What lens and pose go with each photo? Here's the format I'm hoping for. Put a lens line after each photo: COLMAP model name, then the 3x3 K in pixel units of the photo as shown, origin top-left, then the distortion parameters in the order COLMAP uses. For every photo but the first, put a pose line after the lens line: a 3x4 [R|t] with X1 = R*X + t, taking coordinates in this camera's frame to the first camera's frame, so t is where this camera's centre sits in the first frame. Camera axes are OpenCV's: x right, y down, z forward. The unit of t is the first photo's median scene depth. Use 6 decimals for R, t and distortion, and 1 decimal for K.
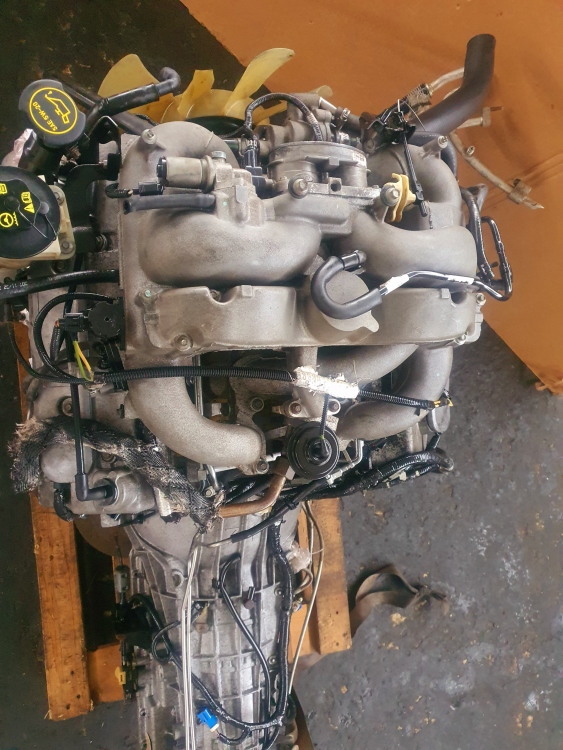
lens RADIAL K [[614.4, 0, 281.5], [0, 614.4, 375.0], [0, 0, 1]] dist [0.041219, -0.002728]
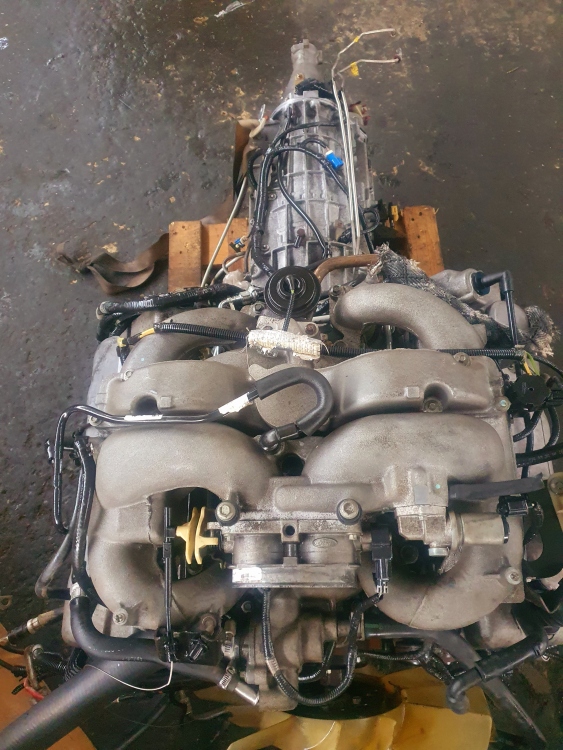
lens RADIAL K [[614.4, 0, 281.5], [0, 614.4, 375.0], [0, 0, 1]] dist [0.041219, -0.002728]
pose [[-0.961754, -0.131384, -0.240349, 0.200695], [0.035407, -0.929727, 0.366544, -0.254504], [-0.271617, 0.344015, 0.898820, 0.106119]]
